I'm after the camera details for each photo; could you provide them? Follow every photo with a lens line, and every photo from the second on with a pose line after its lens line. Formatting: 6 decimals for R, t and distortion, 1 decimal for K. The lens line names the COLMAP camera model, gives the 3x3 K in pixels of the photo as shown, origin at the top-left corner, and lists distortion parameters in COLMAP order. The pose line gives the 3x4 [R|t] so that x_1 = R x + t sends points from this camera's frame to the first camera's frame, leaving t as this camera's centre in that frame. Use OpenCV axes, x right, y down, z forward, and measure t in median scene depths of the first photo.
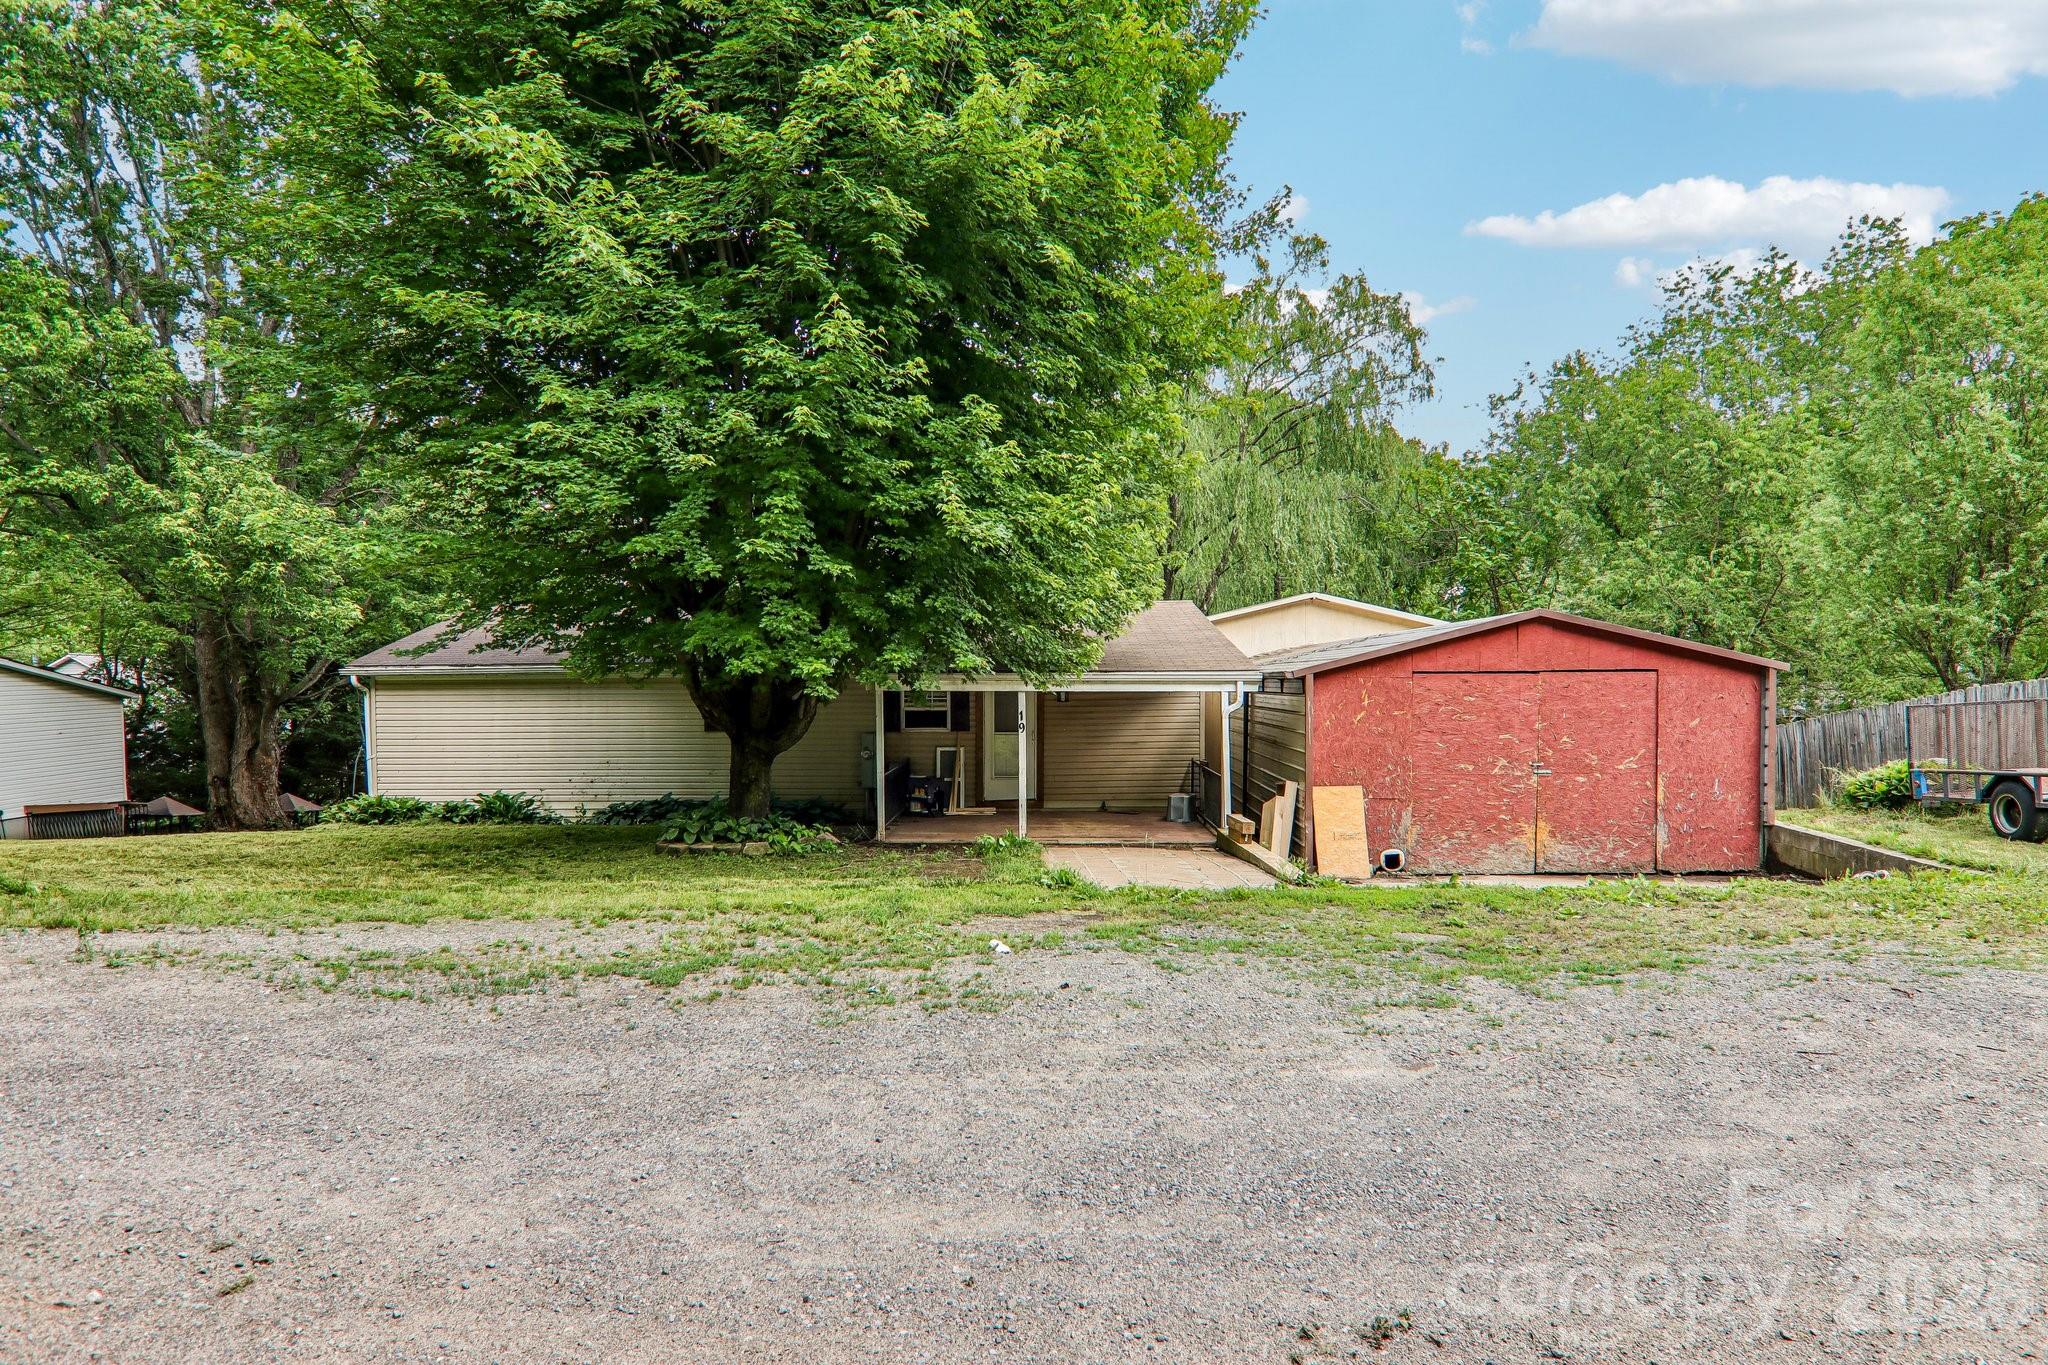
lens RADIAL K [[1142.2, 0, 1038.6], [0, 1142.2, 713.6], [0, 0, 1]] dist [-0.004007, -0.002578]
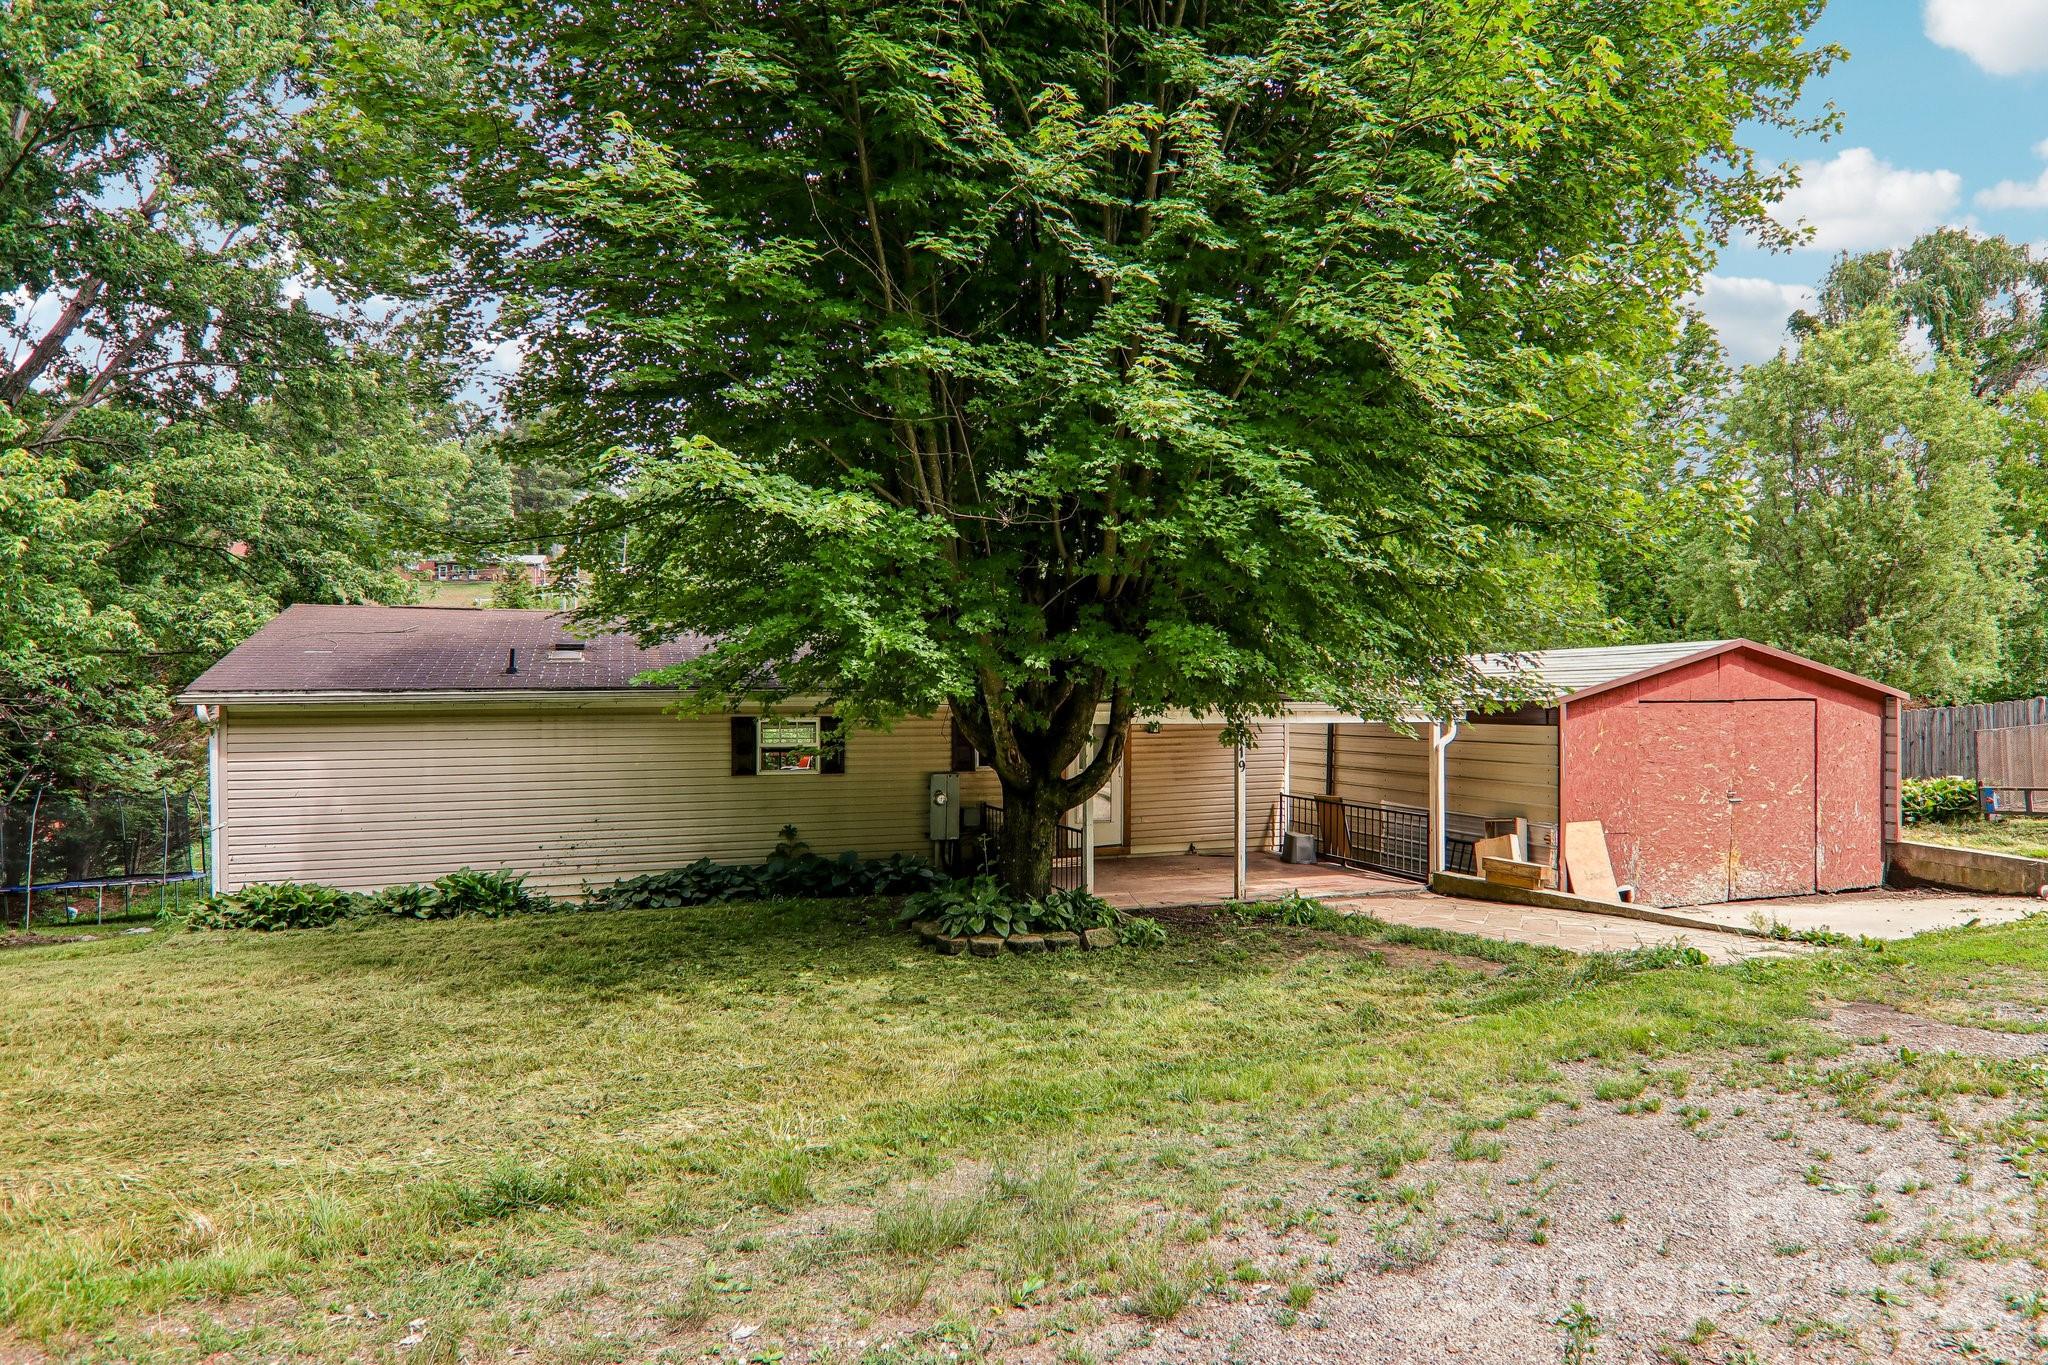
lens RADIAL K [[1142.2, 0, 1038.6], [0, 1142.2, 713.6], [0, 0, 1]] dist [-0.004007, -0.002578]
pose [[0.937036, -0.004912, 0.349197, -0.448794], [0.010965, 0.999822, -0.015360, -0.015346], [-0.349060, 0.018222, 0.936923, 0.247148]]
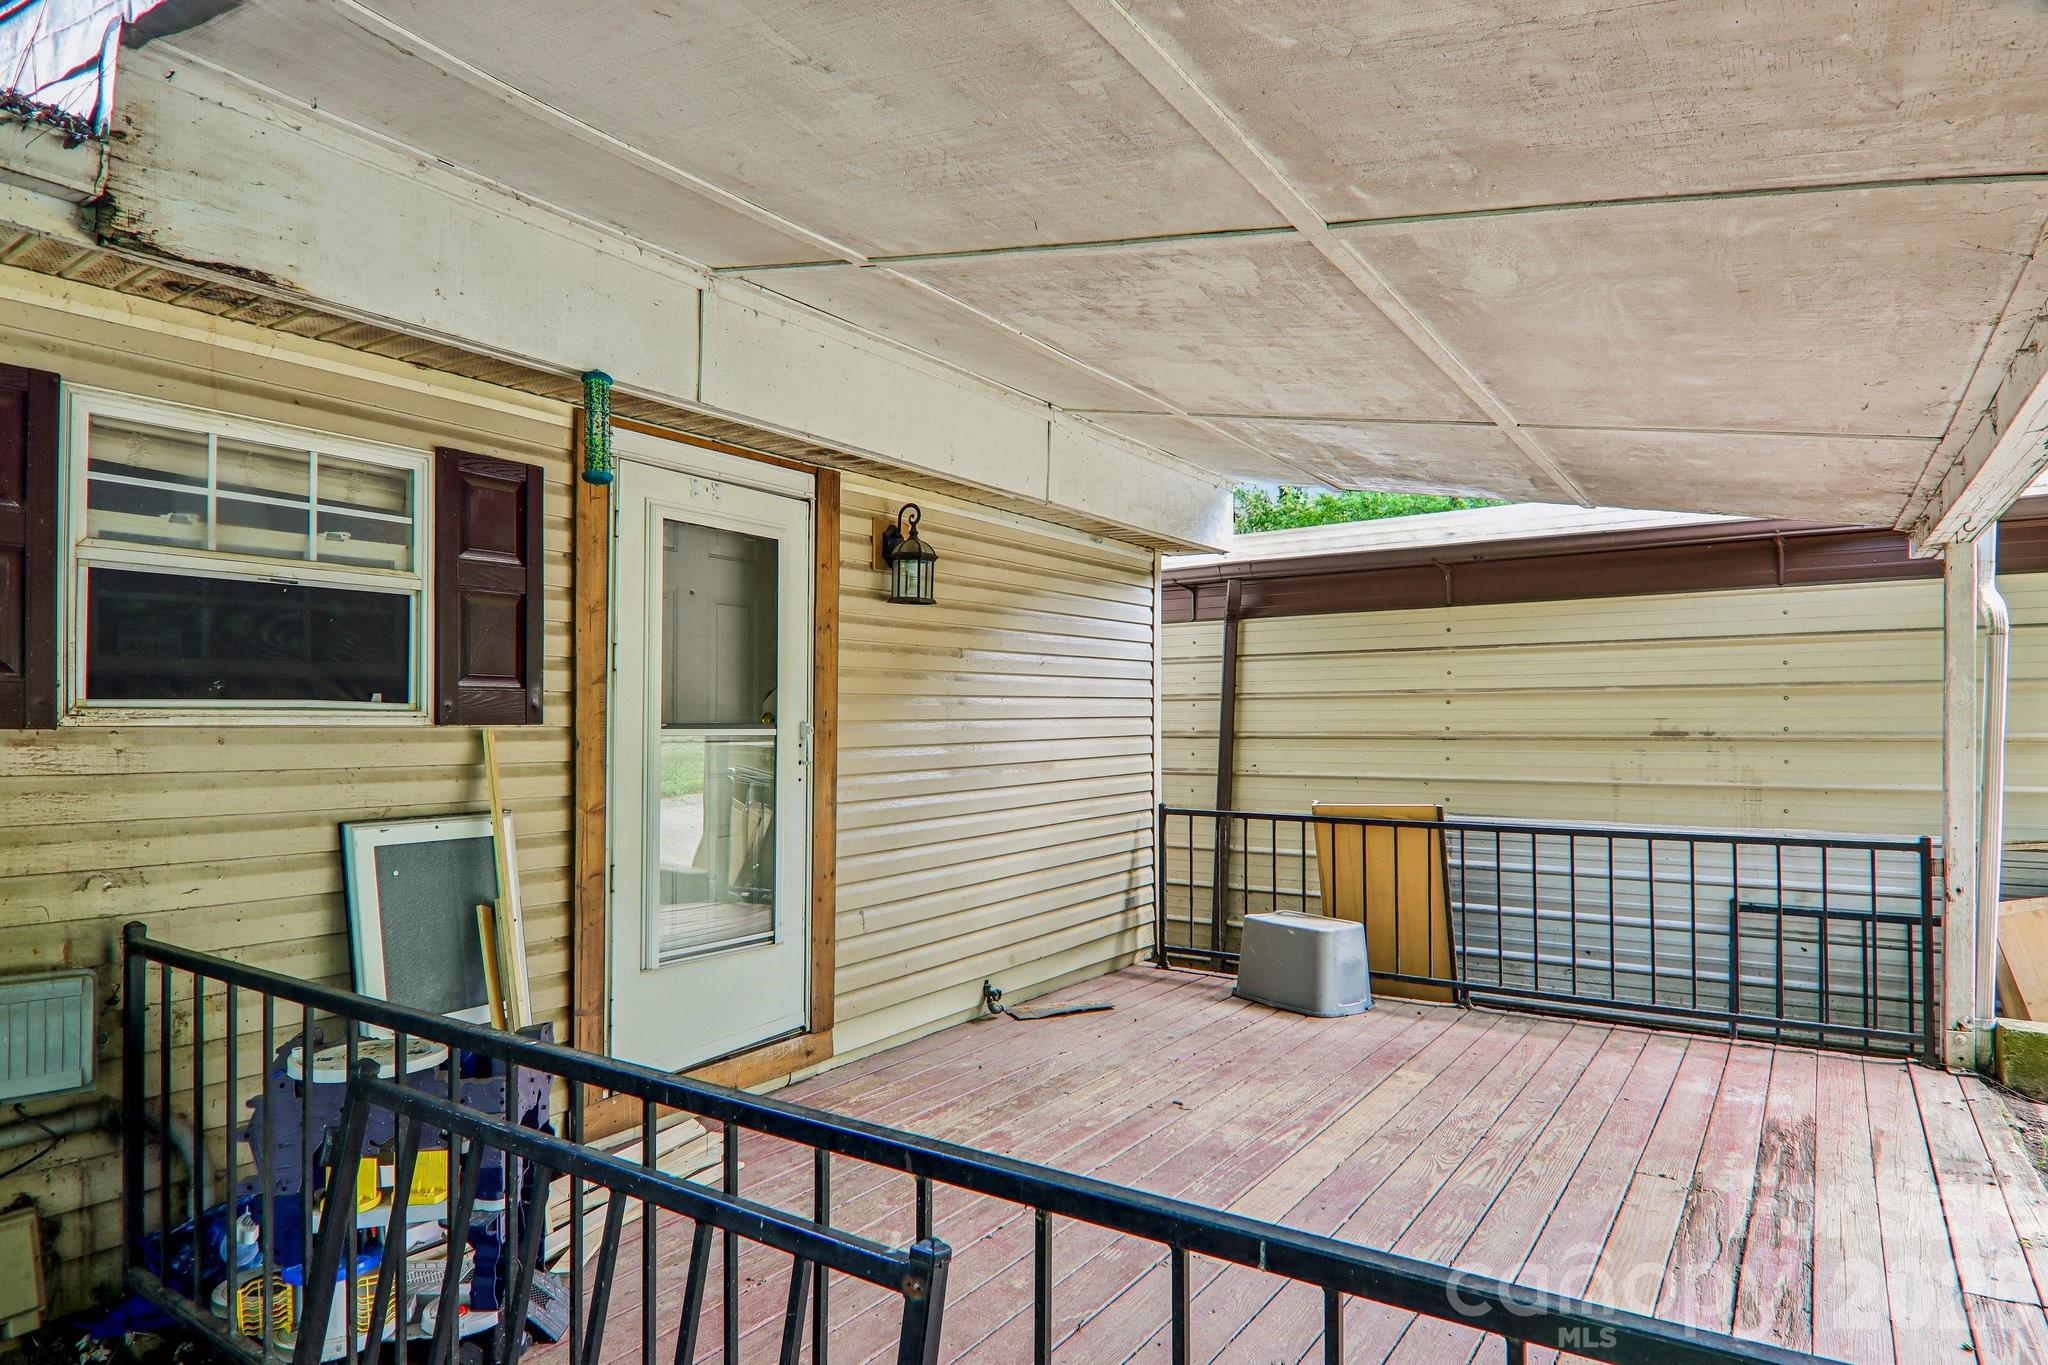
lens RADIAL K [[1132.3, 0, 1042.8], [0, 1132.3, 702.5], [0, 0, 1]] dist [-0.004182, 0.000115]
pose [[0.550622, 0.019493, 0.834527, -0.200542], [0.019212, 0.999167, -0.036015, 0.024527], [-0.834534, 0.035863, 0.549788, 1.024947]]
